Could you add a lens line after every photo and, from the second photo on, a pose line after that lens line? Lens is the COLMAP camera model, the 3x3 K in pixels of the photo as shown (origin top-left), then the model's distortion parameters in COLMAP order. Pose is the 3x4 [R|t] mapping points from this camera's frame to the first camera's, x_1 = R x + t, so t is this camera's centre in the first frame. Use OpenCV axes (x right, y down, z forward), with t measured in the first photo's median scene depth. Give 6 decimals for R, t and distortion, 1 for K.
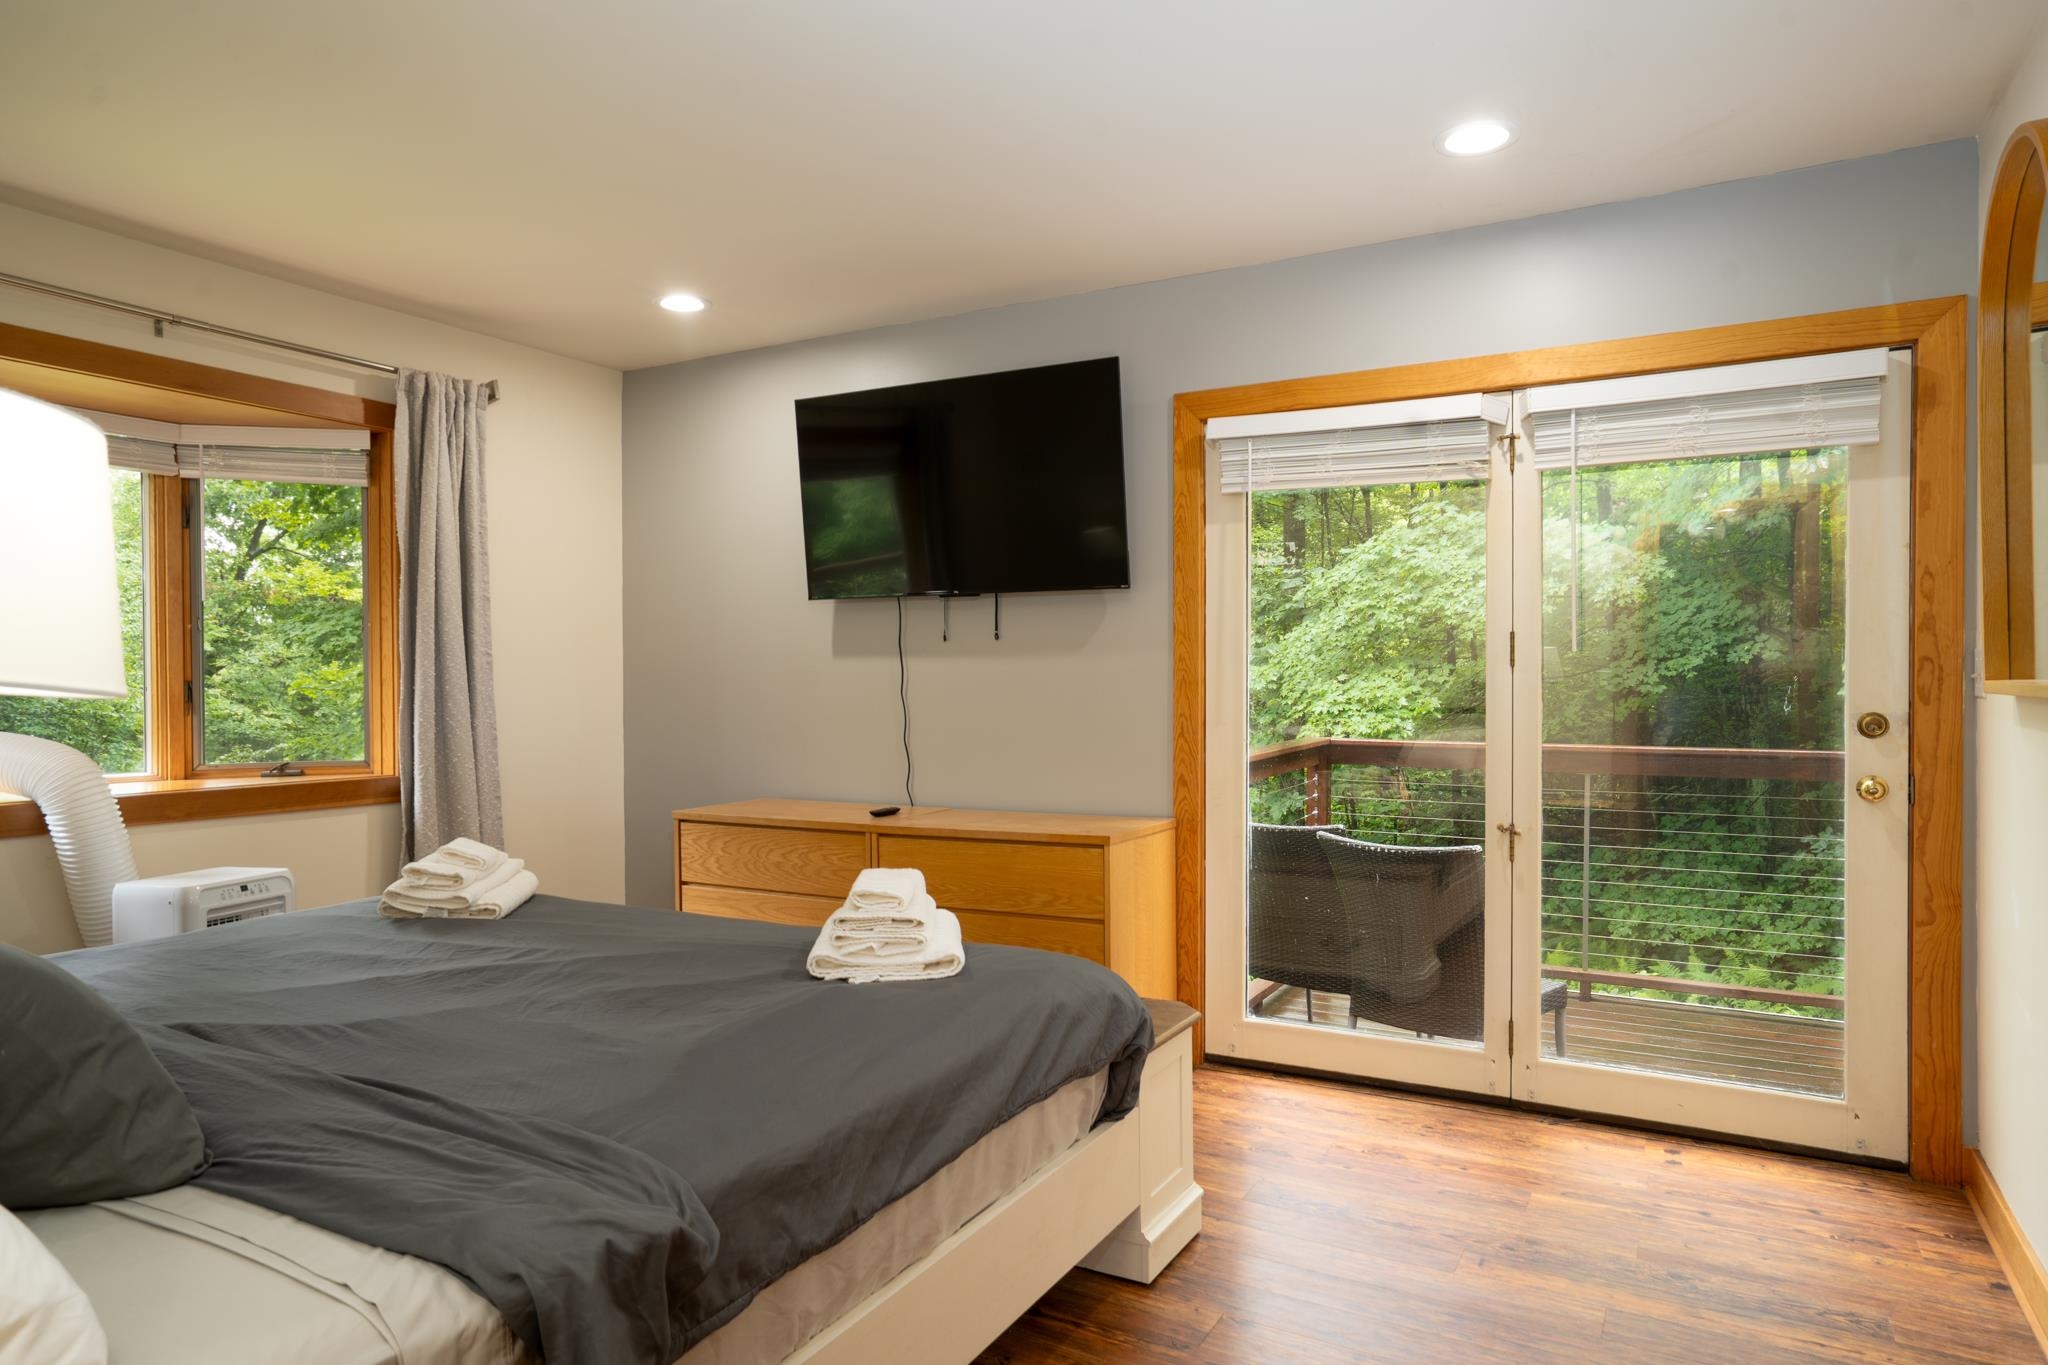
lens RADIAL K [[1241.0, 0, 1022.7], [0, 1241.0, 680.6], [0, 0, 1]] dist [-0.001412, -0.000107]
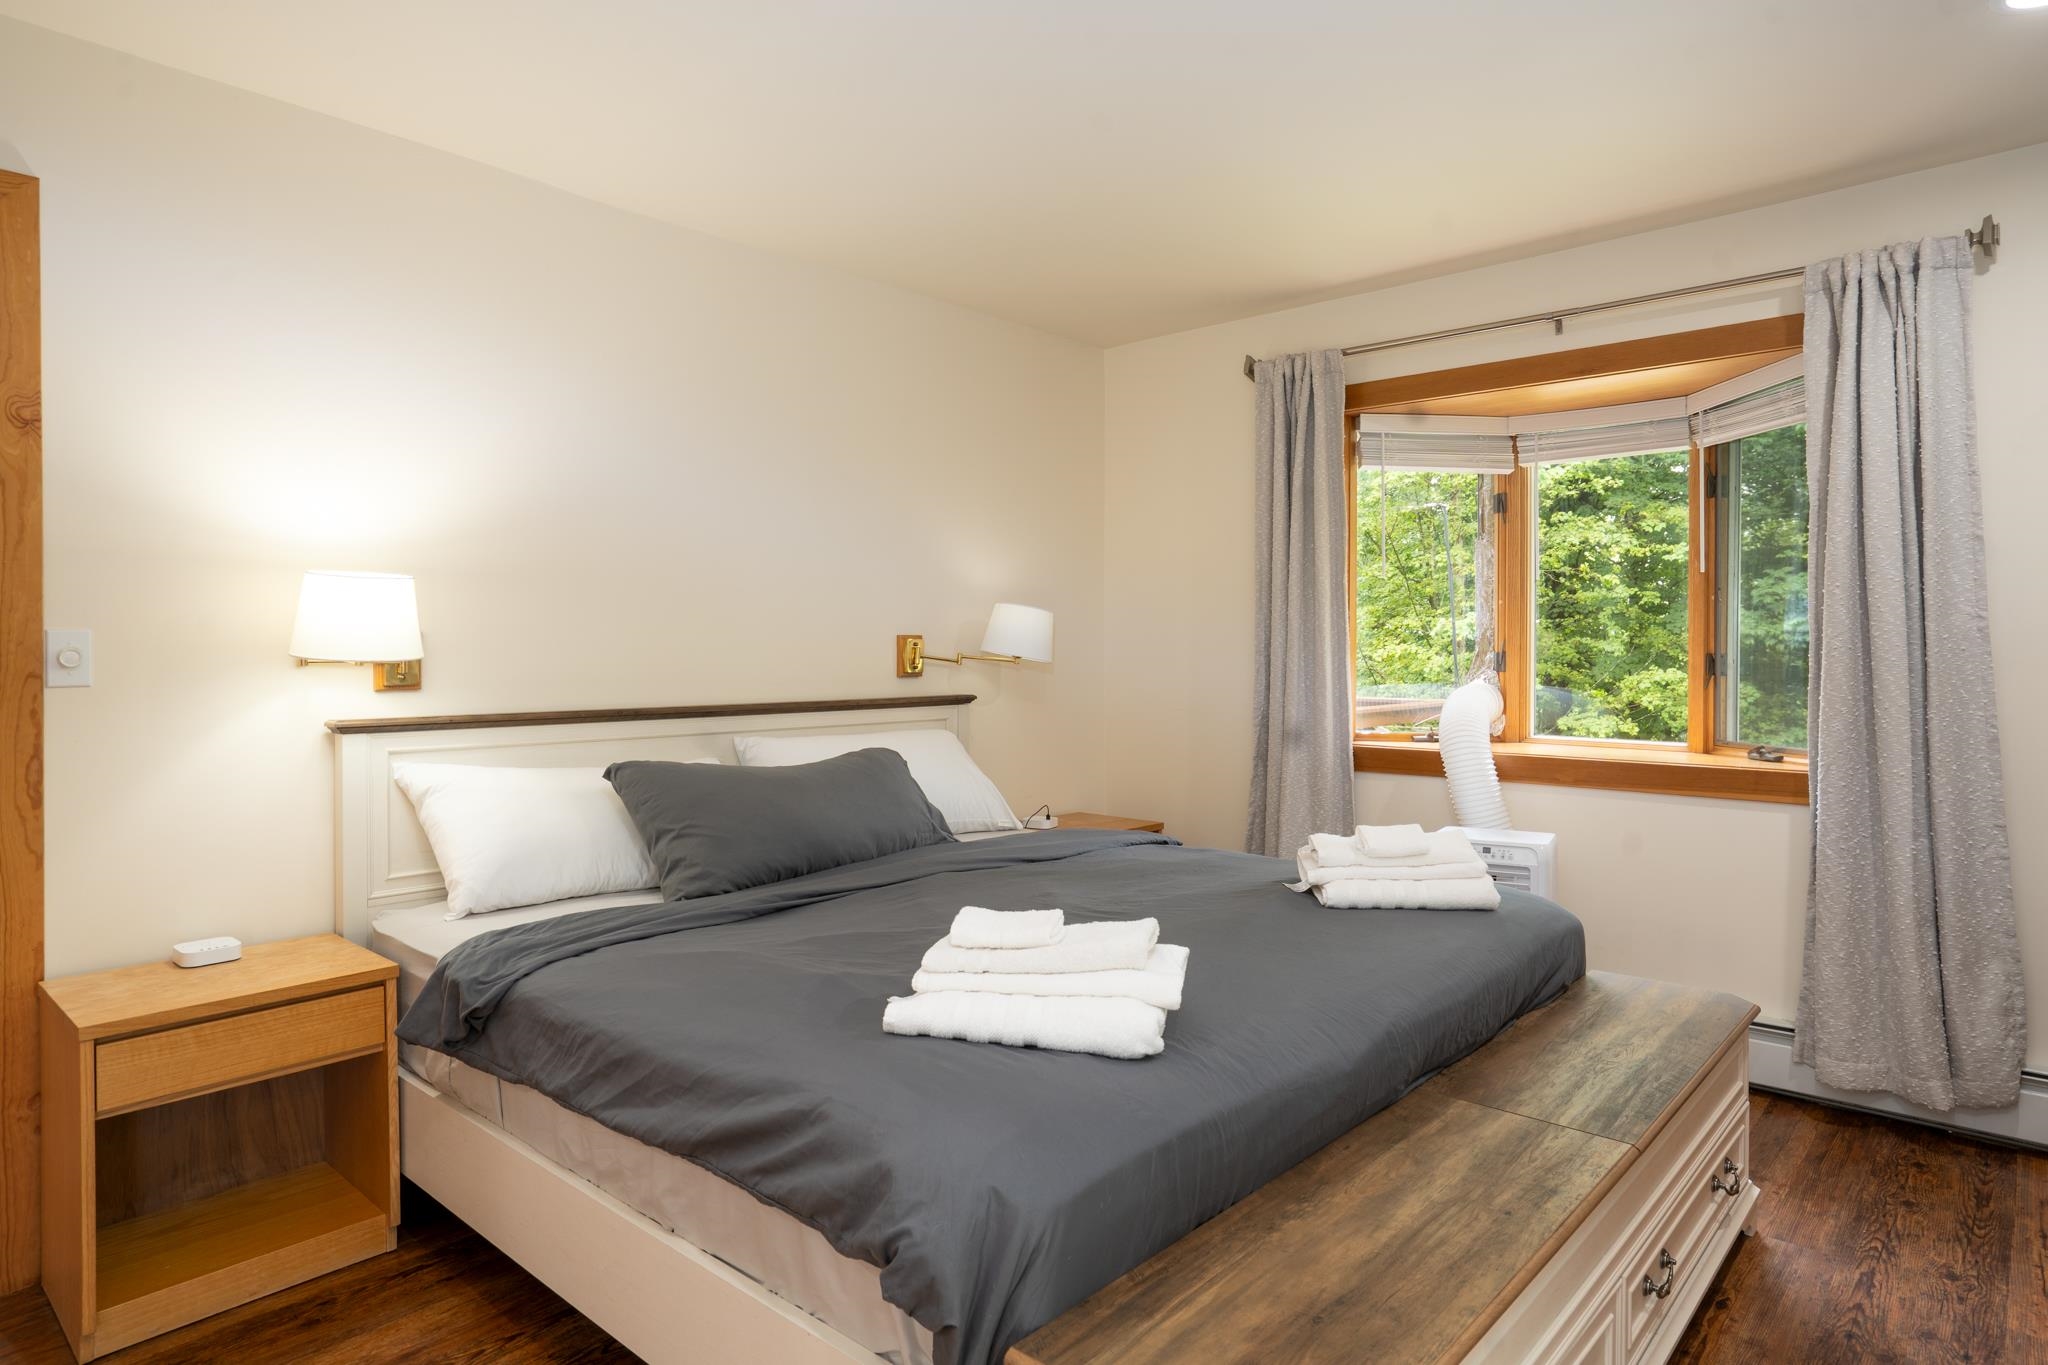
lens RADIAL K [[1176.7, 0, 1018.2], [0, 1176.7, 665.3], [0, 0, 1]] dist [-0.003936, 0.000065]
pose [[-0.211867, 0.016521, -0.977159, 0.402984], [-0.001841, 0.999849, 0.017304, -0.006365], [0.977297, 0.005465, -0.211804, 0.758978]]
